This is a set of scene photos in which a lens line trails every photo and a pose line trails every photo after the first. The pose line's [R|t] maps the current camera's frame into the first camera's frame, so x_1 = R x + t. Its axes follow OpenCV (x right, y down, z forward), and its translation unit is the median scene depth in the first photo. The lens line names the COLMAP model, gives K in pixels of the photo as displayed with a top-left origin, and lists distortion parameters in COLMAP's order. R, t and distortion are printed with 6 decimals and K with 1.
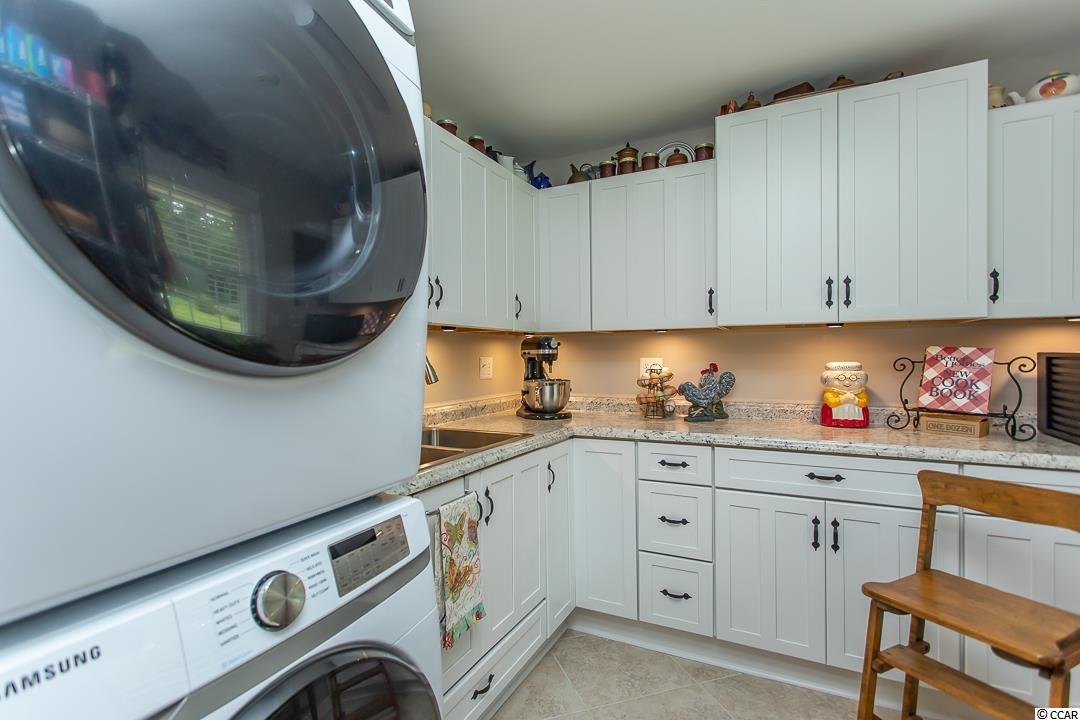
lens RADIAL K [[512.0, 0, 544.1], [0, 512.0, 360.6], [0, 0, 1]] dist [0.004758, 0.000636]
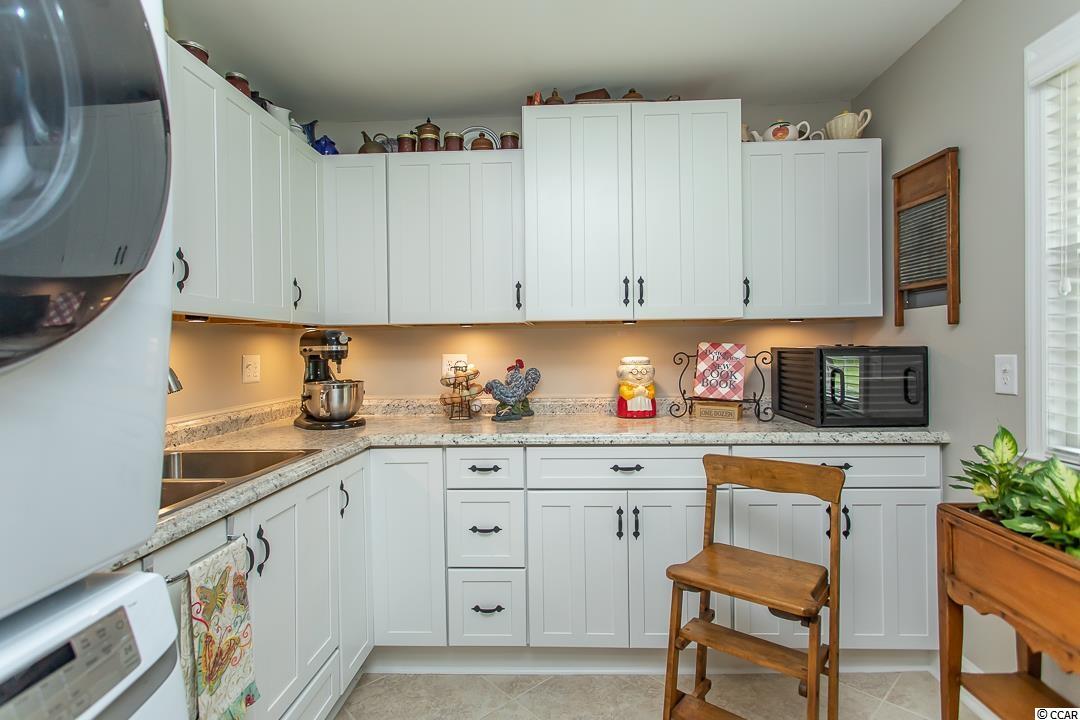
lens RADIAL K [[512.0, 0, 537.5], [0, 512.0, 349.8], [0, 0, 1]] dist [0.004758, 0.000636]
pose [[0.913967, -0.005873, 0.405746, -0.037433], [0.008876, 0.999945, -0.005521, -0.008593], [-0.405692, 0.008648, 0.913969, 0.112492]]
